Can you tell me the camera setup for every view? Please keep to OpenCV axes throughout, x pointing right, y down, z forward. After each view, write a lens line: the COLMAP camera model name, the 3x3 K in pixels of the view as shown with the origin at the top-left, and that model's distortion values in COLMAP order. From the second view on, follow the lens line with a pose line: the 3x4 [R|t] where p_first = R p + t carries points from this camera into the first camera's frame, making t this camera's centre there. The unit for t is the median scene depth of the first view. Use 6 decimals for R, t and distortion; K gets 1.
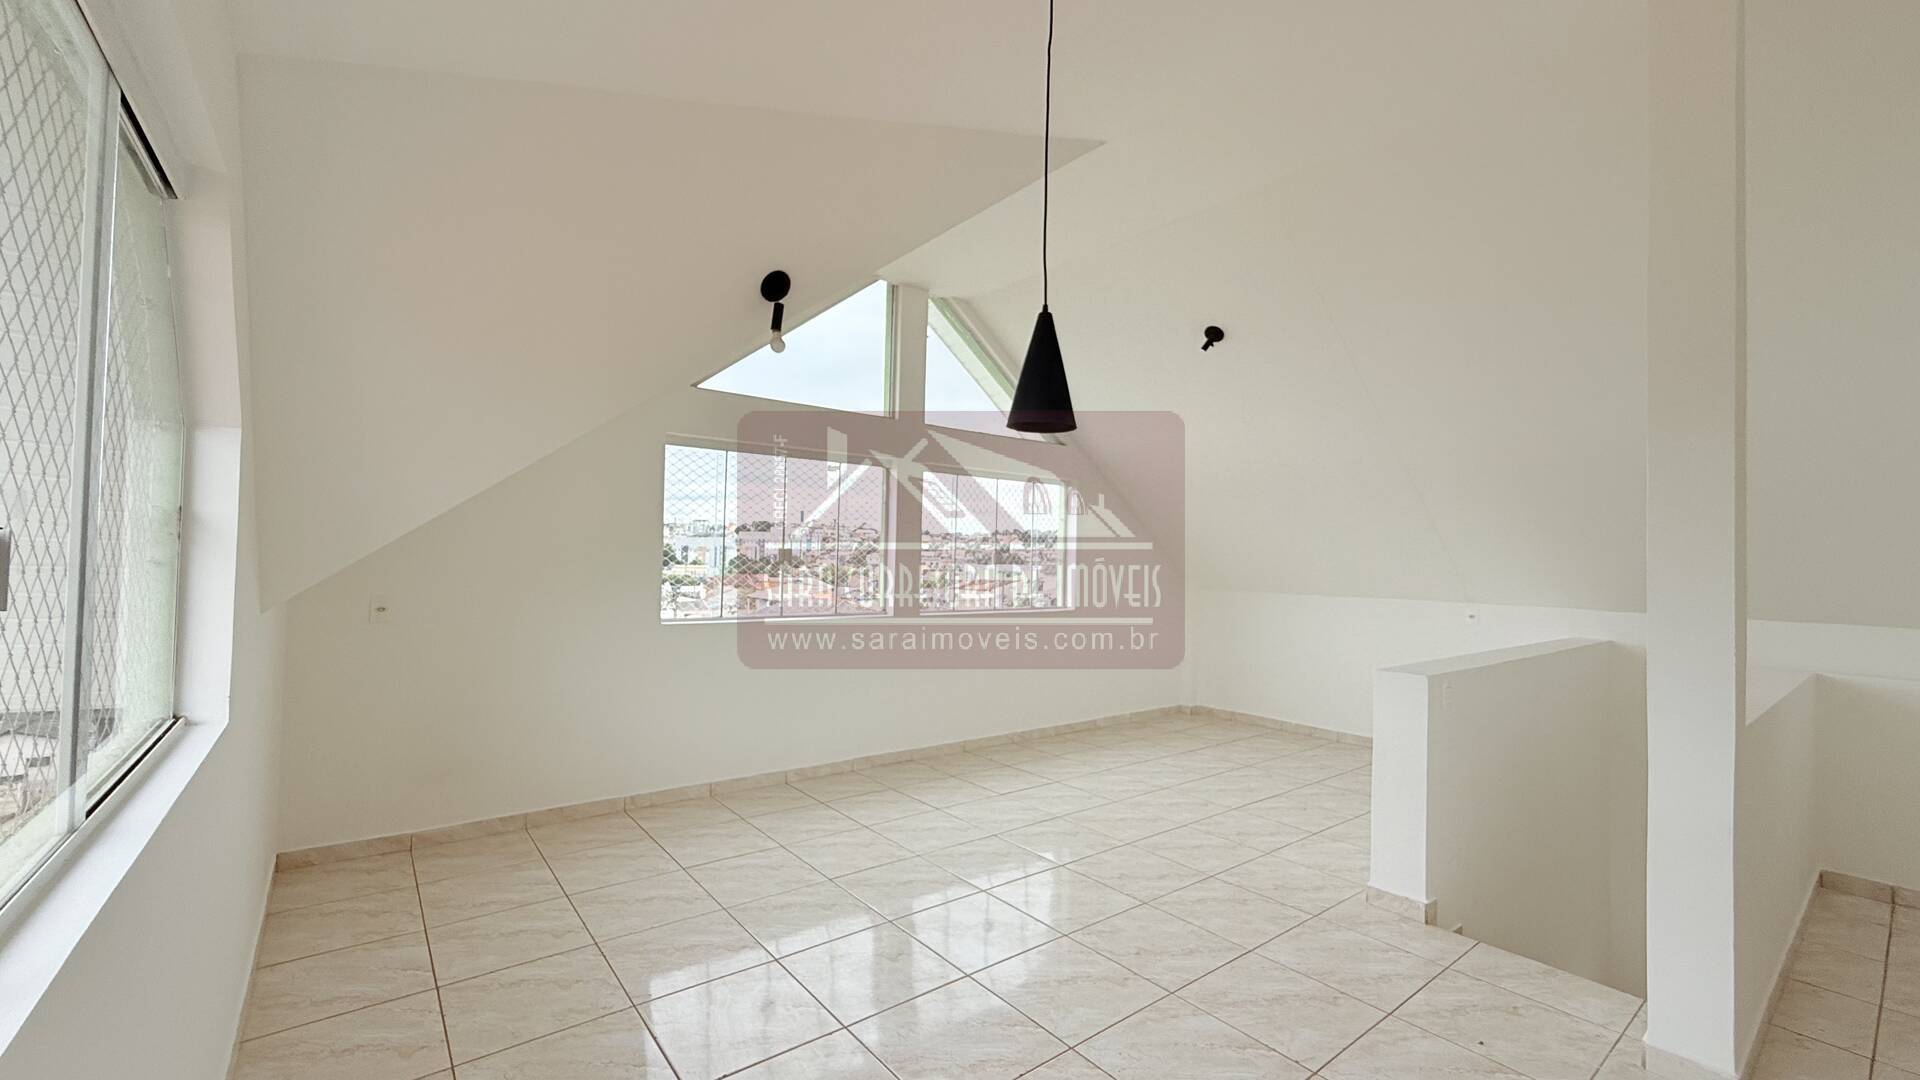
lens RADIAL K [[772.0, 0, 953.5], [0, 772.0, 538.3], [0, 0, 1]] dist [-0.000709, -0.000081]
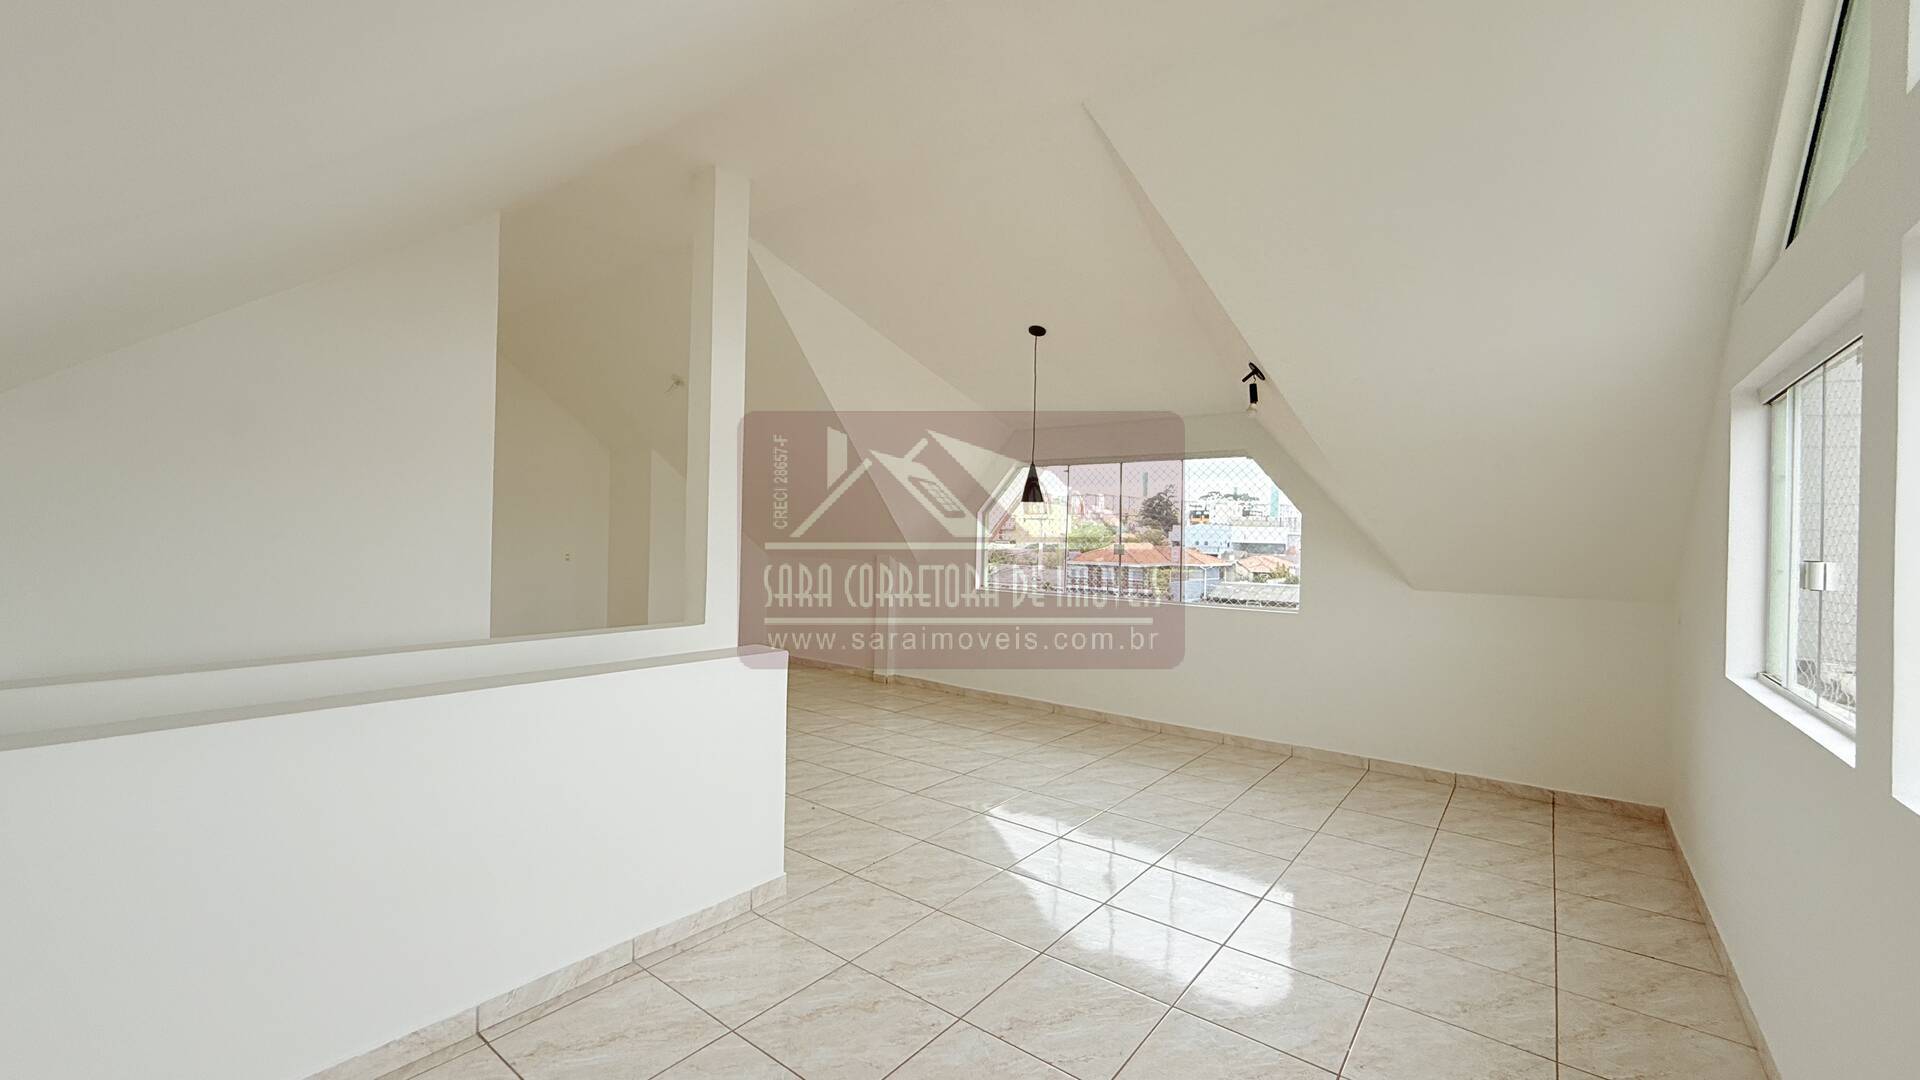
lens RADIAL K [[750.8, 0, 960.0], [0, 750.8, 540.0], [0, 0, 1]] dist [0.020861, 0.000008]
pose [[-0.967468, -0.048122, -0.248375, 0.459714], [-0.043684, 0.998772, -0.023352, 0.037515], [0.249193, -0.011742, -0.968383, 1.553965]]
